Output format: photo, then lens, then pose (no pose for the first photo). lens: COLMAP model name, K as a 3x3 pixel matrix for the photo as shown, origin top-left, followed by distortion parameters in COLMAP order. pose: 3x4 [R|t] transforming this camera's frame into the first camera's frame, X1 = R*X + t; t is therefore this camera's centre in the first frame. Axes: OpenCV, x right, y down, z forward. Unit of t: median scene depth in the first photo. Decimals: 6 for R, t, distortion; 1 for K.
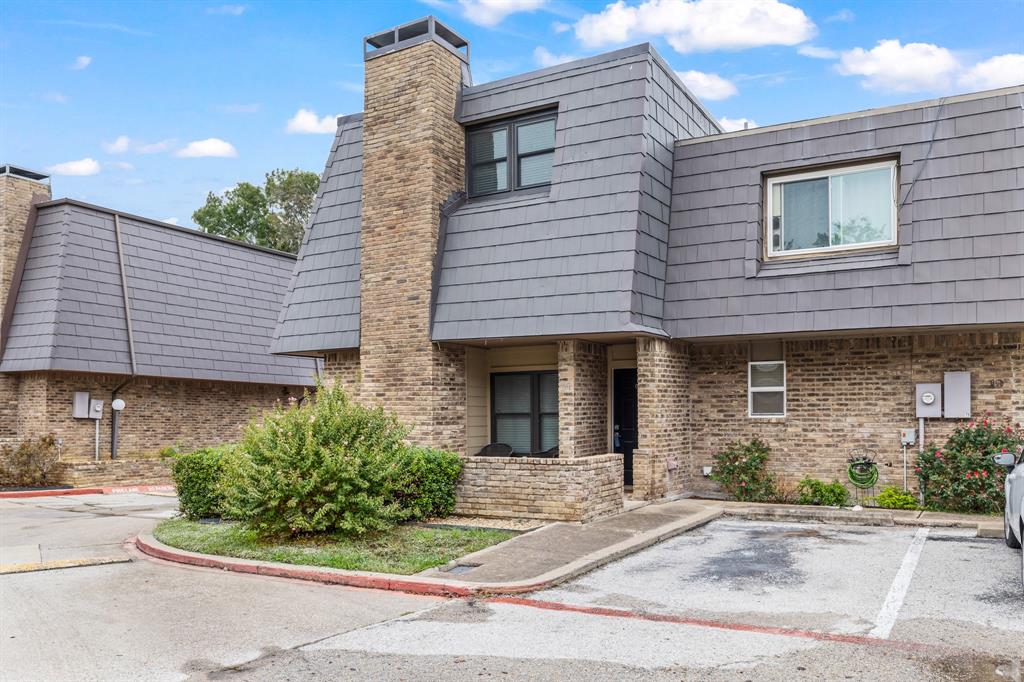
lens RADIAL K [[804.0, 0, 515.1], [0, 804.0, 434.3], [0, 0, 1]] dist [0.003169, 0.003630]
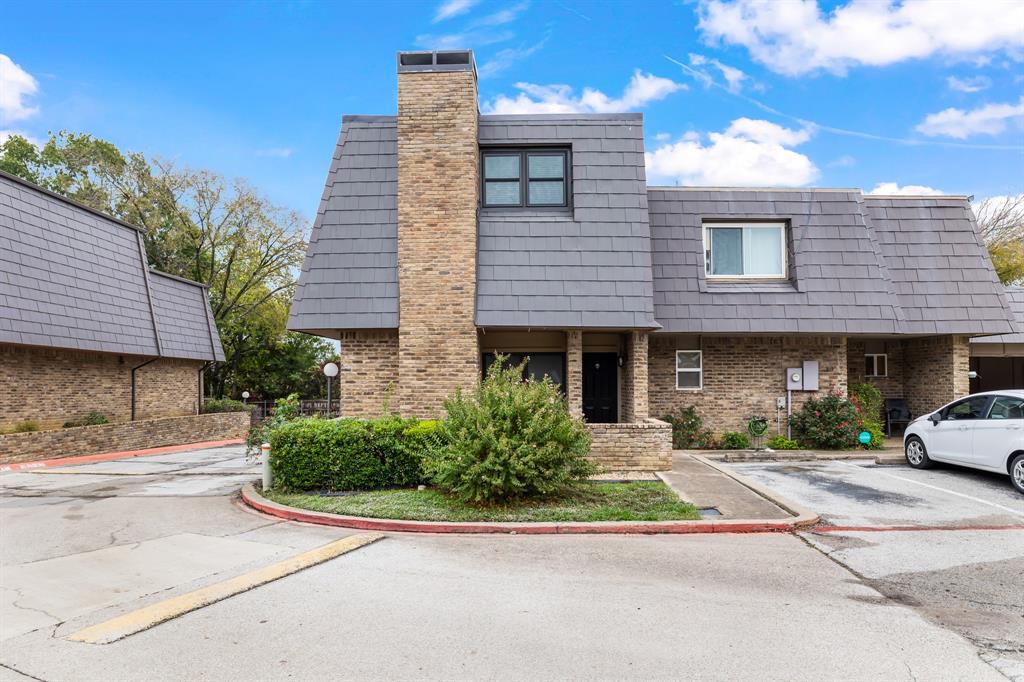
lens RADIAL K [[652.5, 0, 506.9], [0, 652.5, 394.9], [0, 0, 1]] dist [0.001435, -0.002327]
pose [[0.879479, -0.008267, 0.475866, -0.517927], [0.008874, 0.999960, 0.000972, -0.015623], [-0.475855, 0.003368, 0.879517, 0.136835]]
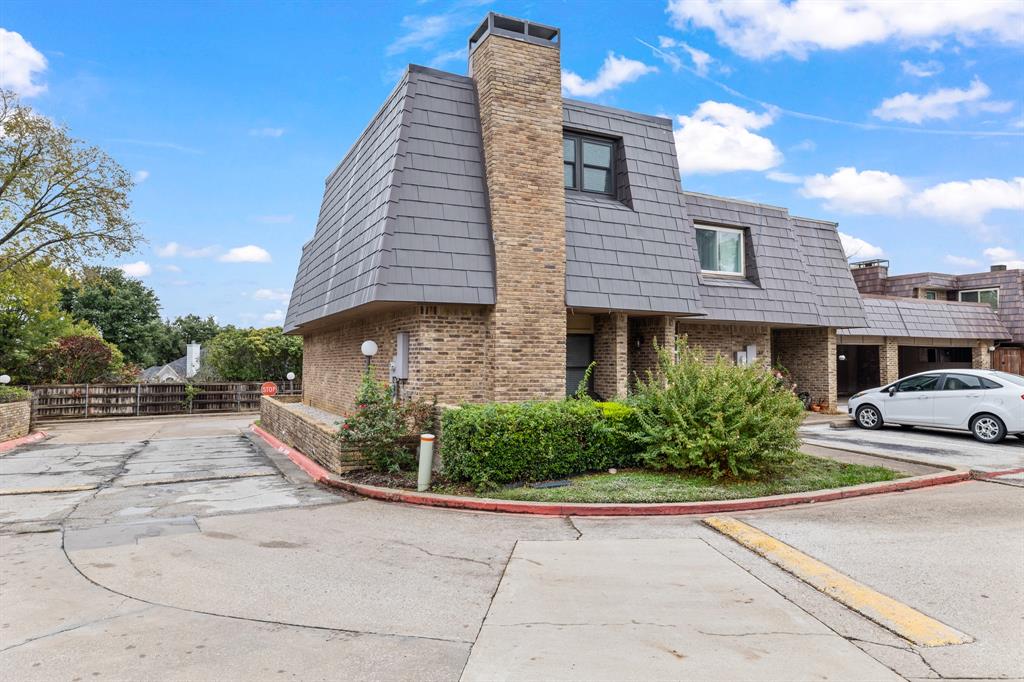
lens RADIAL K [[652.5, 0, 511.9], [0, 652.5, 360.9], [0, 0, 1]] dist [0.001435, -0.002327]
pose [[0.556768, 0.004520, 0.830656, -0.929960], [0.013630, 0.999801, -0.014575, -0.023665], [-0.830556, 0.019437, 0.556595, 0.537509]]
